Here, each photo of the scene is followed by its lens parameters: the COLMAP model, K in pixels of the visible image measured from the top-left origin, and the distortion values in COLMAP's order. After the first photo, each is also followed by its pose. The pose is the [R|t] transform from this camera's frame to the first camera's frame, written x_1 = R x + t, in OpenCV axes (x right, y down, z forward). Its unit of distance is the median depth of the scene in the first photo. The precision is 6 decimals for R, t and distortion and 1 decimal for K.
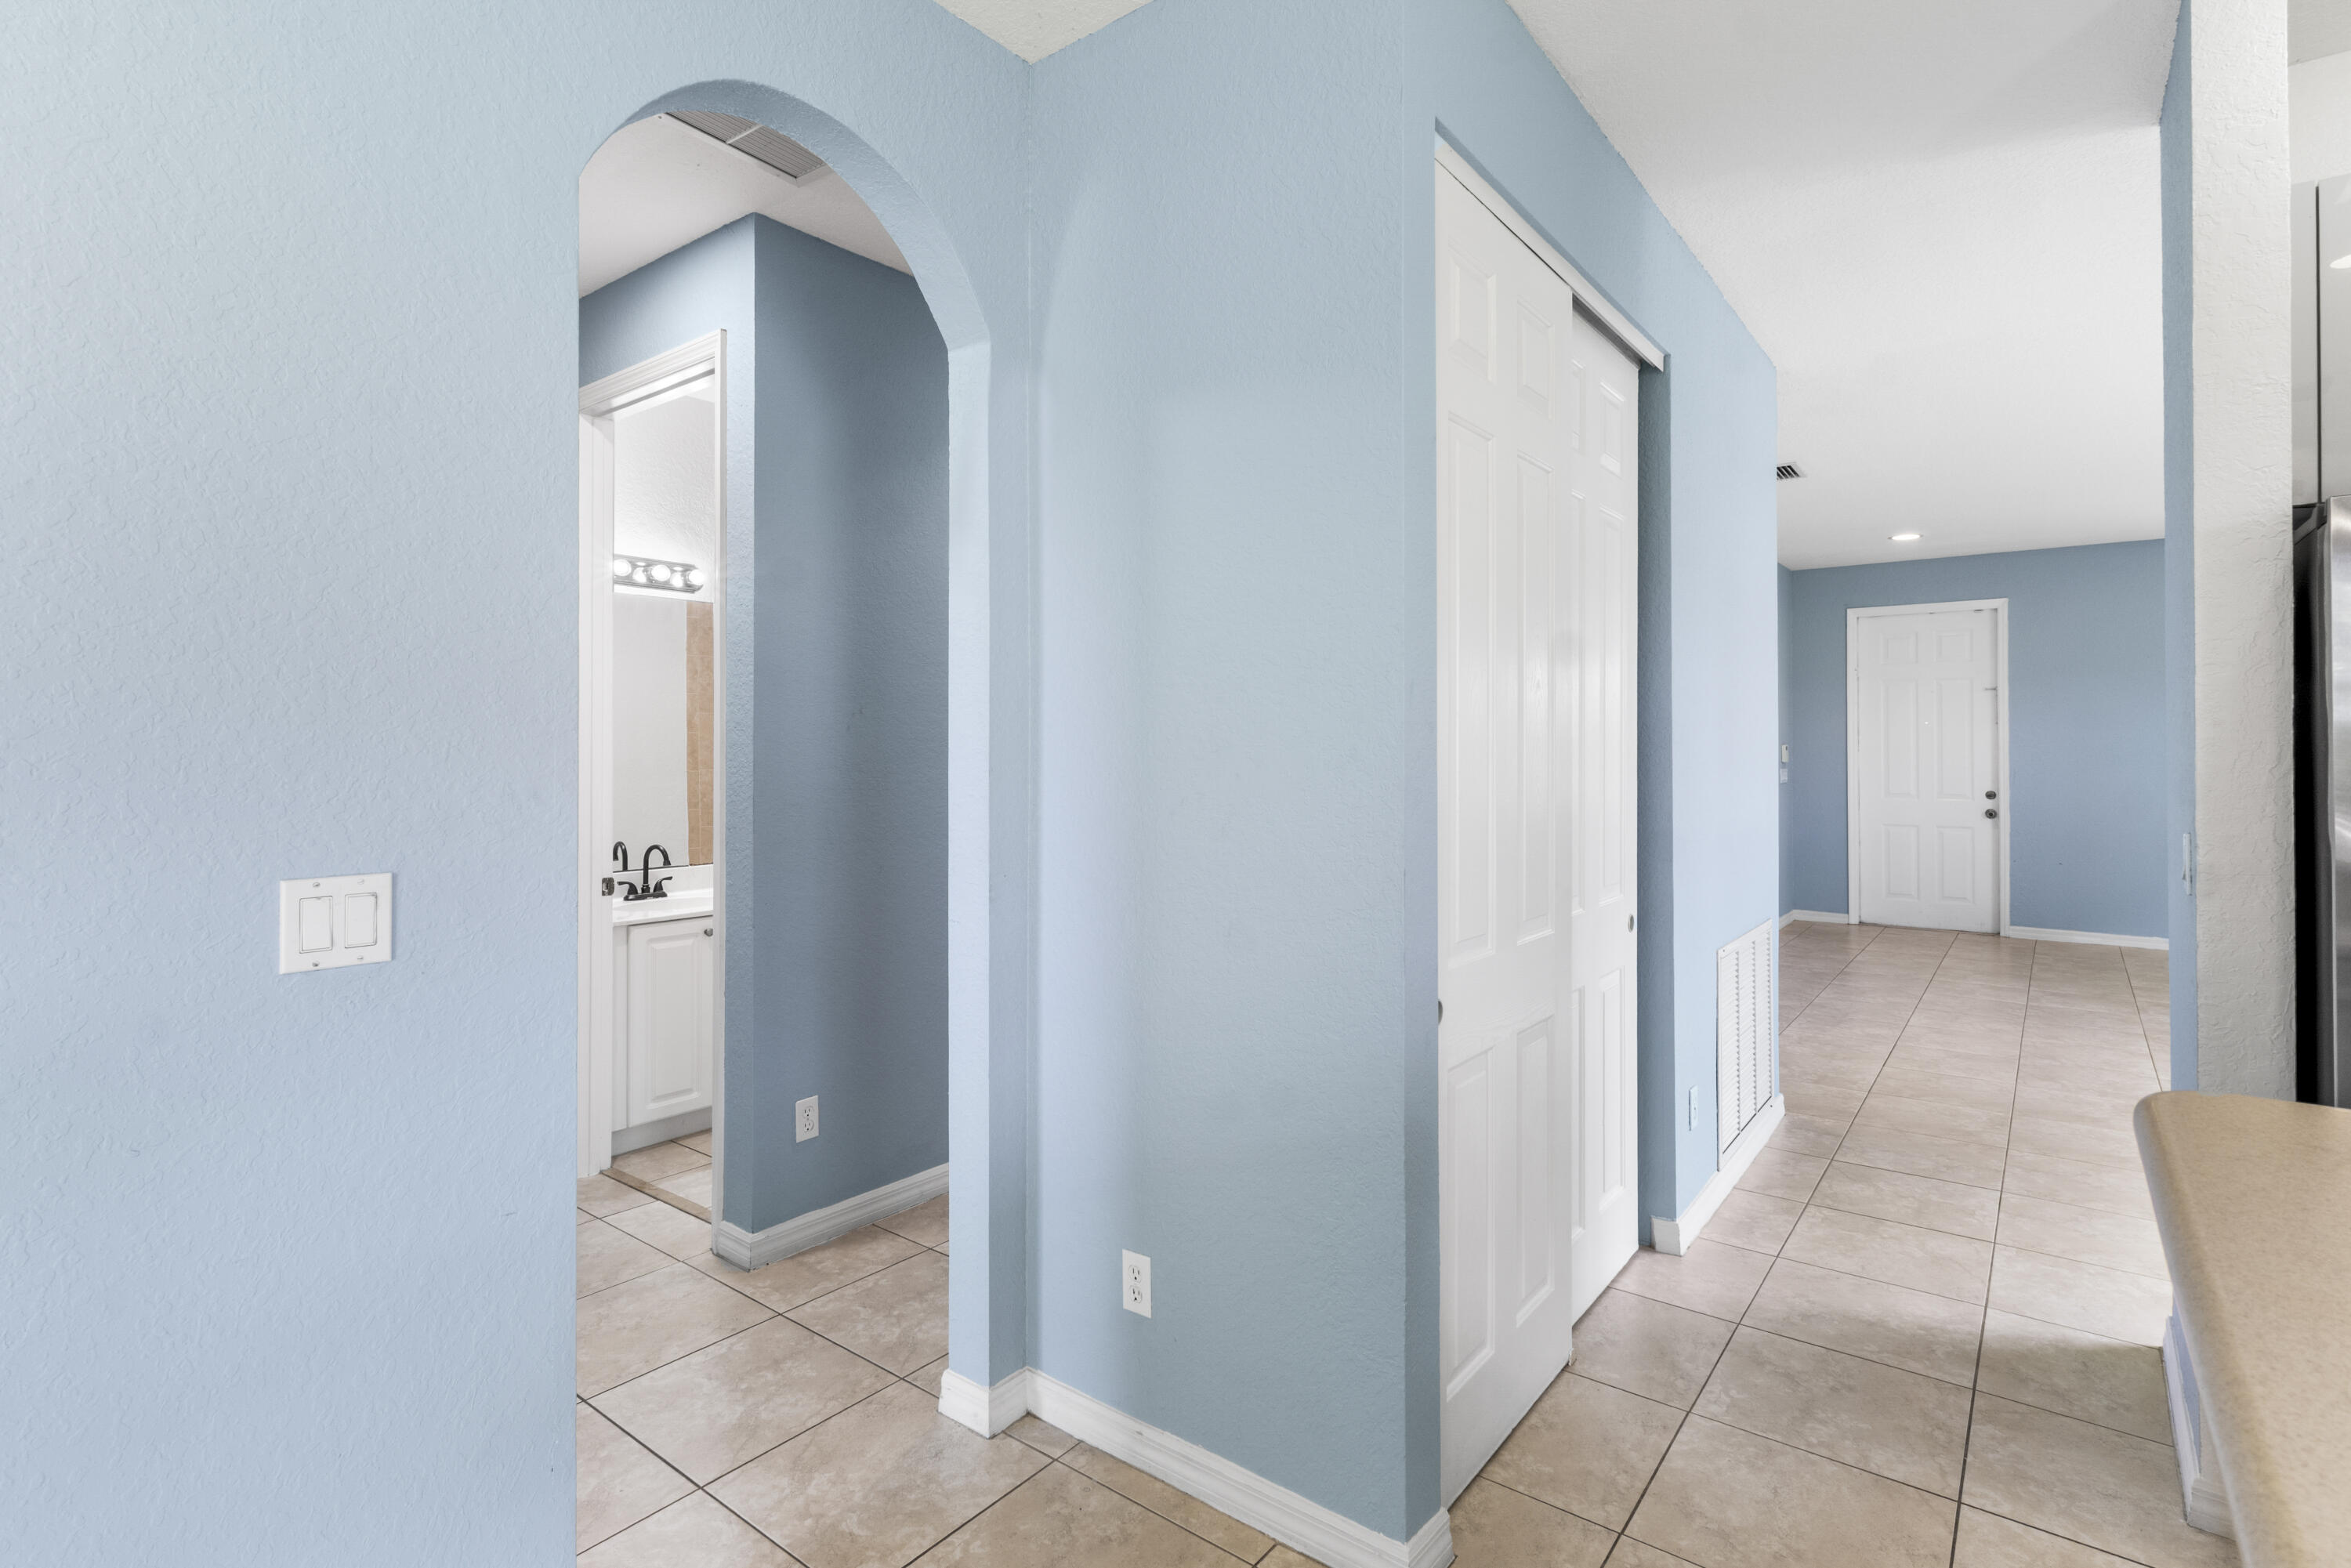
lens RADIAL K [[1126.6, 0, 1184.9], [0, 1126.6, 765.4], [0, 0, 1]] dist [0.001378, -0.000700]
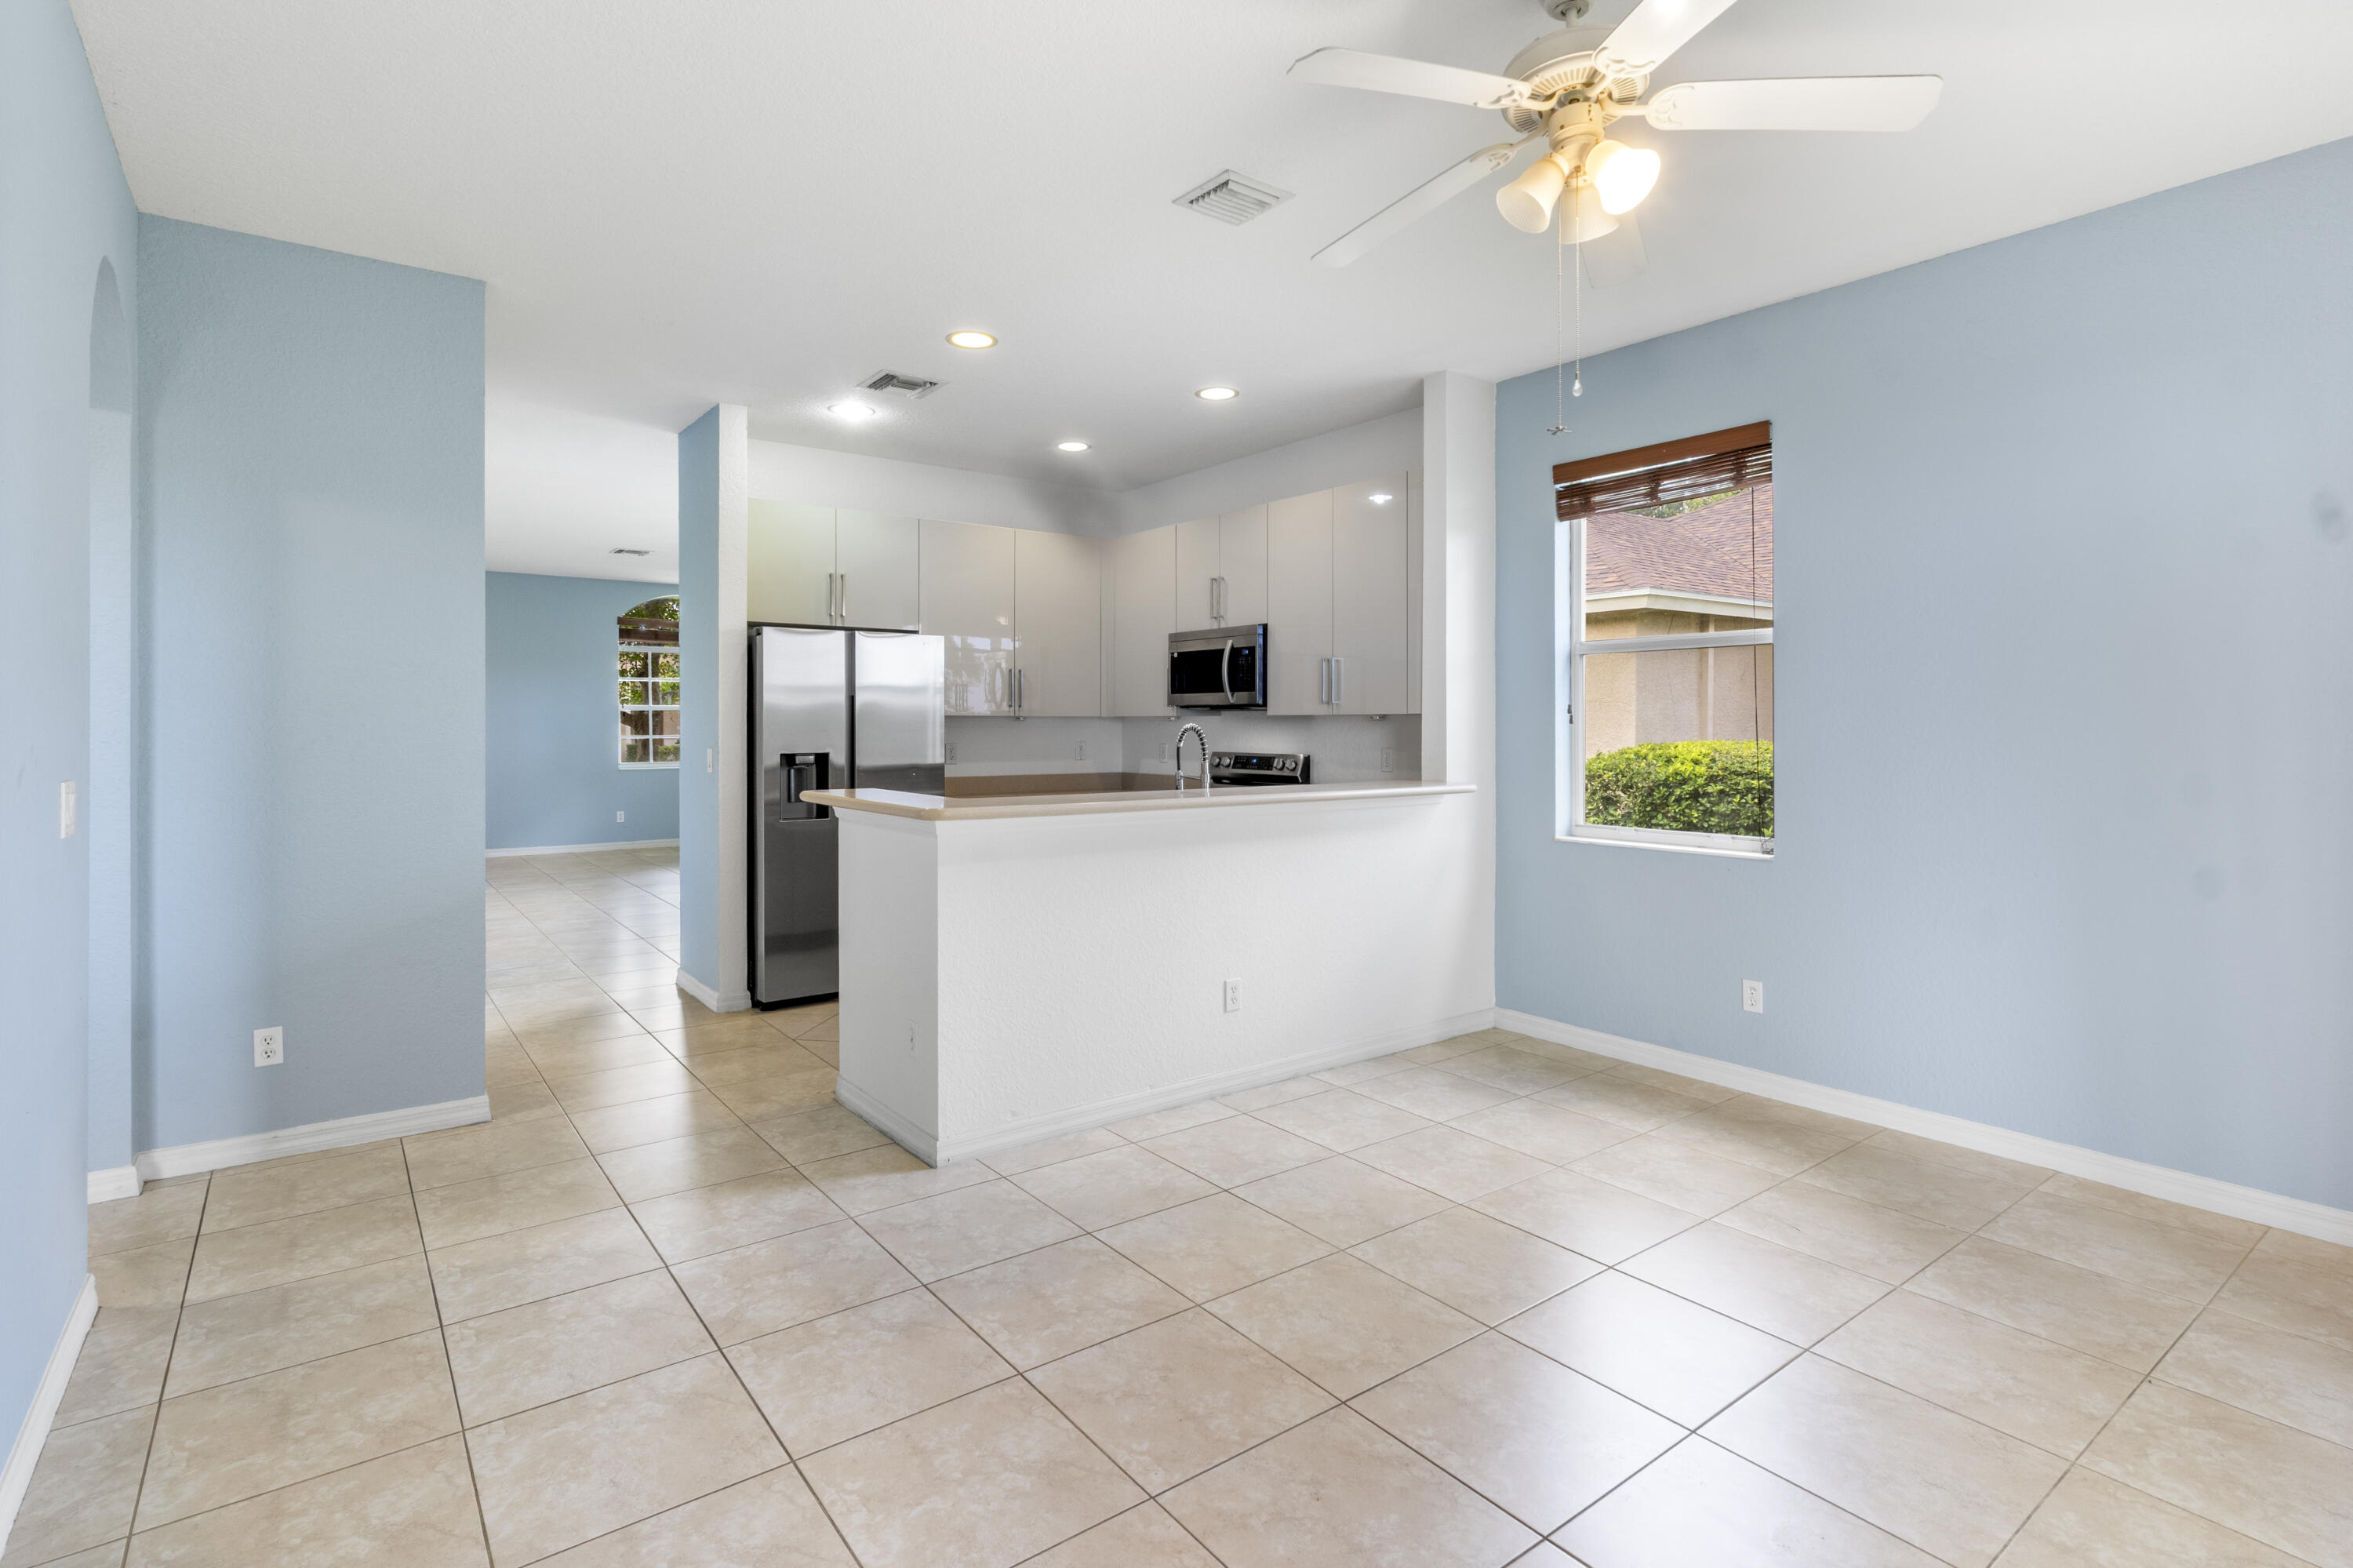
lens RADIAL K [[1144.1, 0, 1180.8], [0, 1144.1, 727.4], [0, 0, 1]] dist [0.001318, 0.000663]
pose [[0.281513, 0.002509, 0.959554, -1.111864], [-0.008286, 0.999966, -0.000183, 0.002314], [-0.959522, -0.007899, 0.281524, -0.612030]]
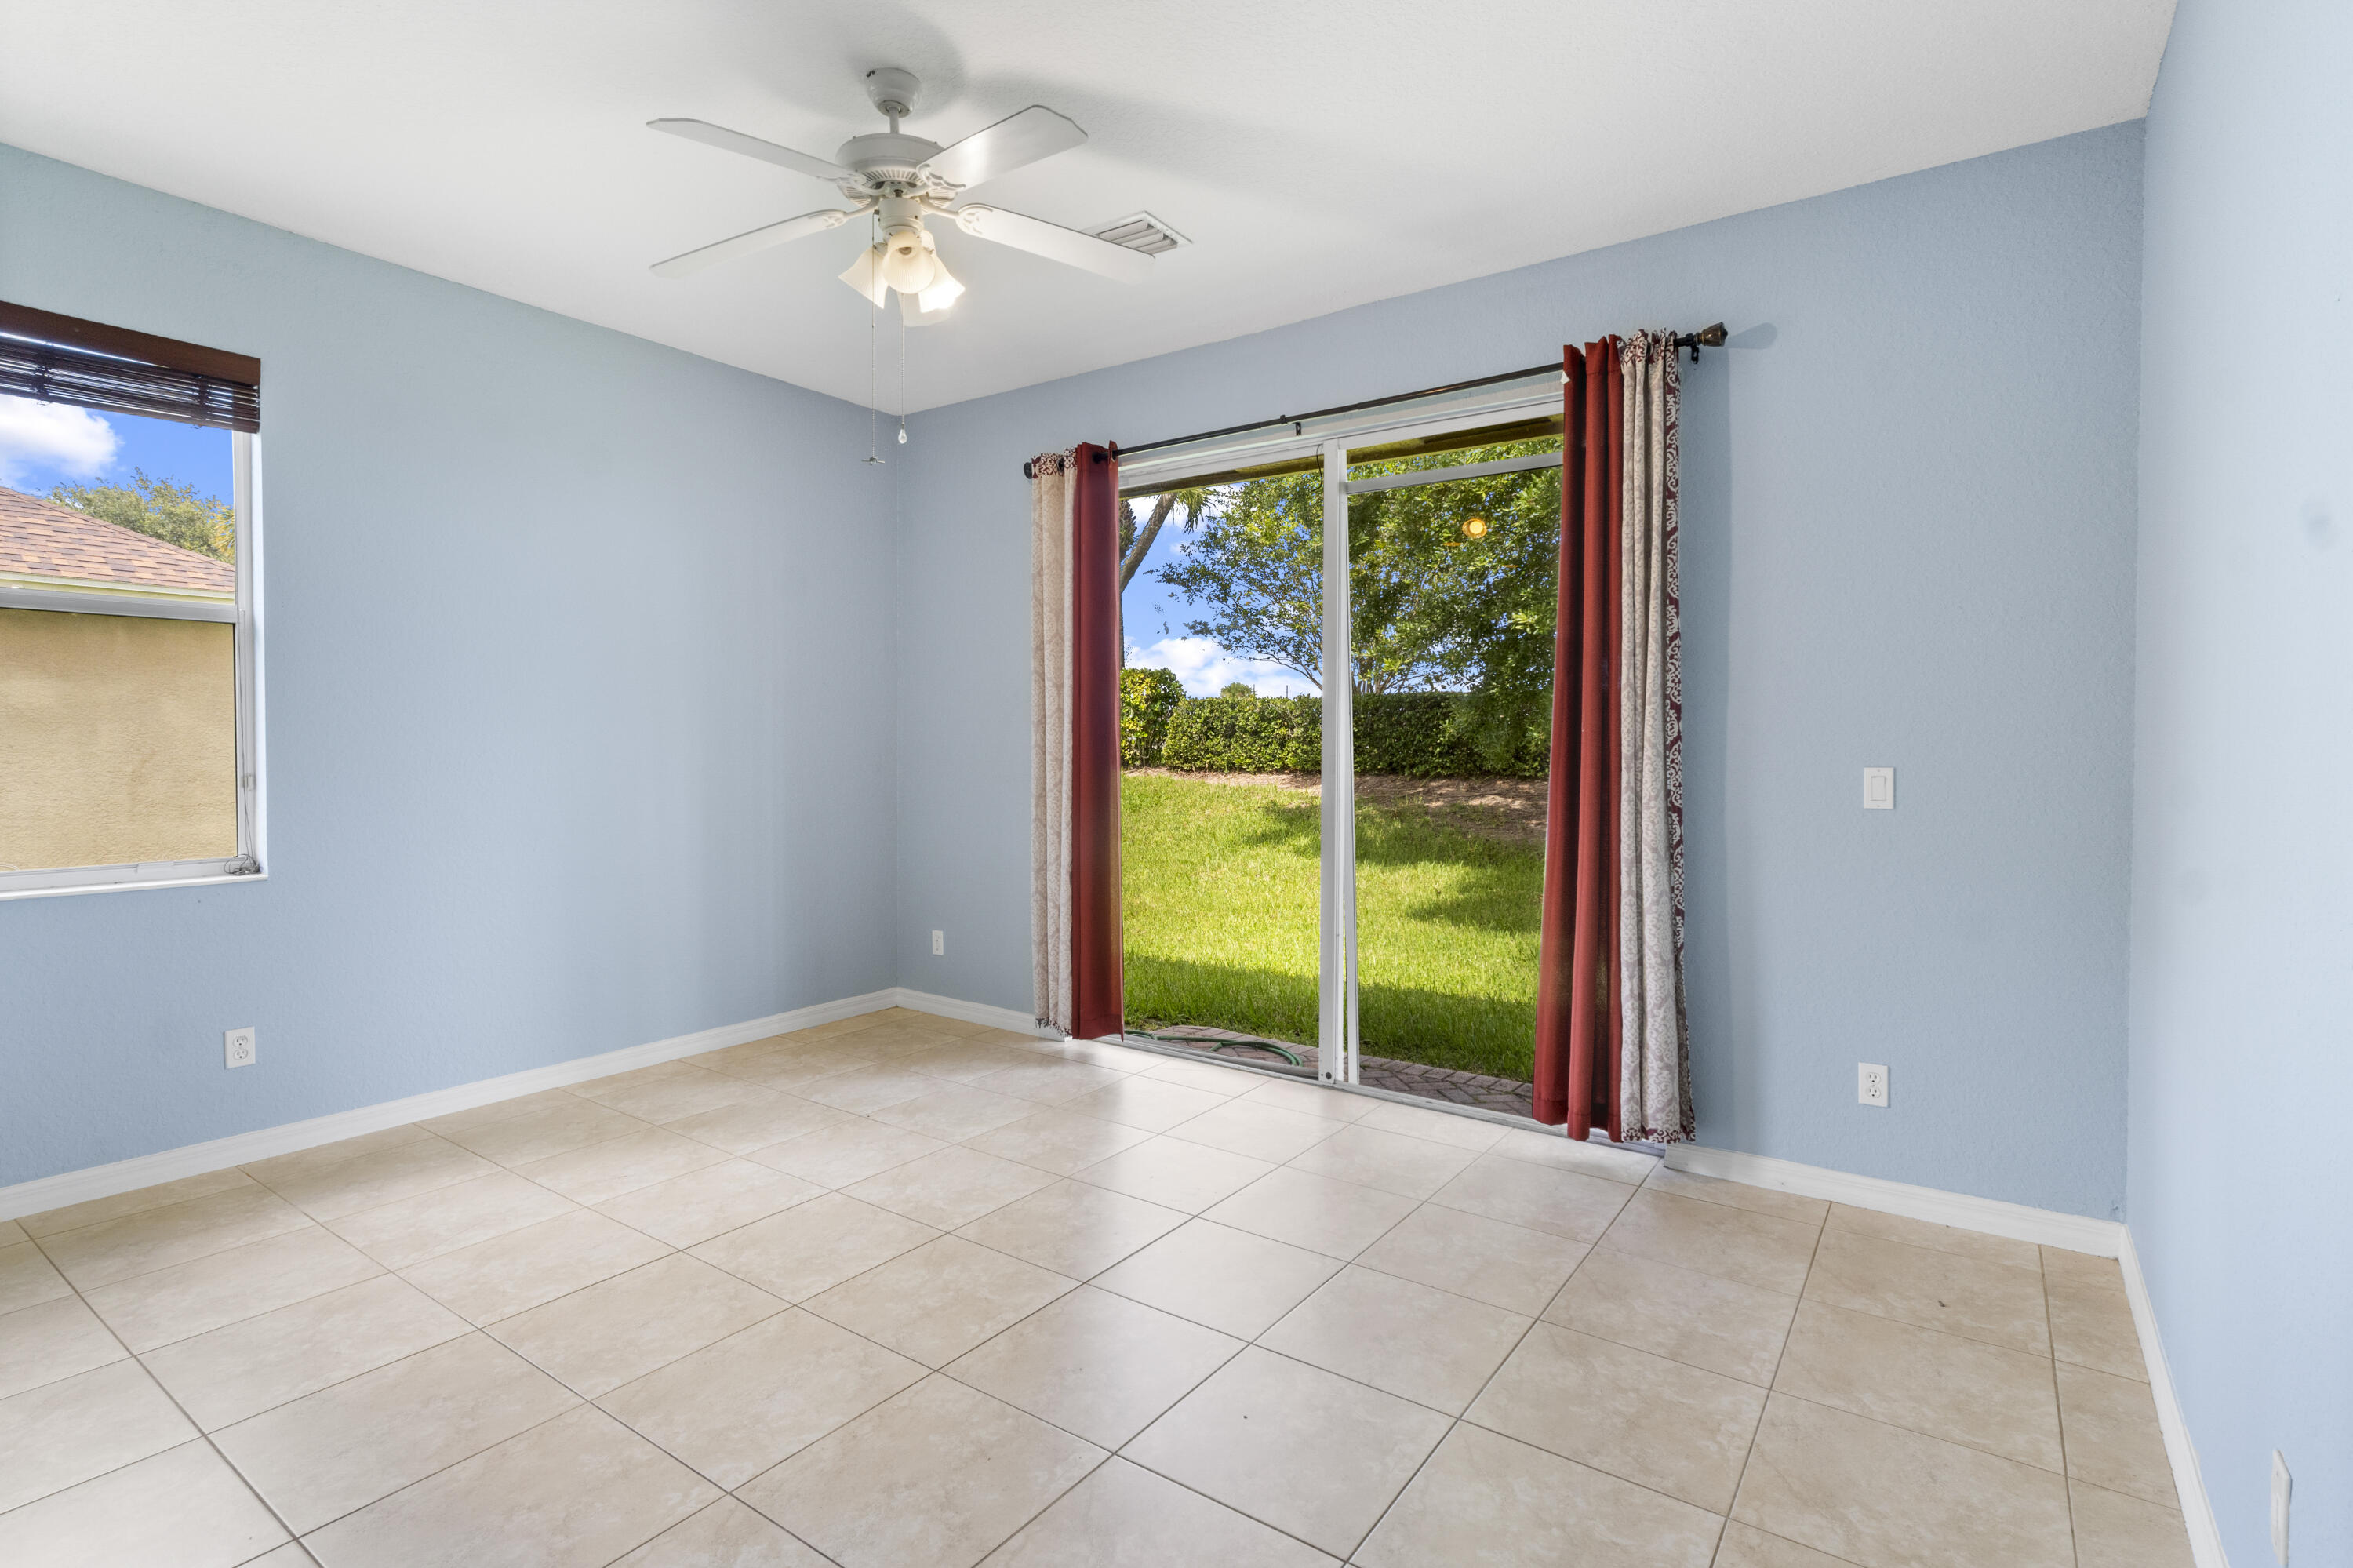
lens RADIAL K [[1127.7, 0, 1185.9], [0, 1127.7, 765.4], [0, 0, 1]] dist [0.001378, -0.000700]
pose [[-0.999673, 0.000982, -0.025552, -0.359773], [0.000640, 0.999911, 0.013358, 0.029900], [0.025563, 0.013337, -0.999584, 0.472629]]
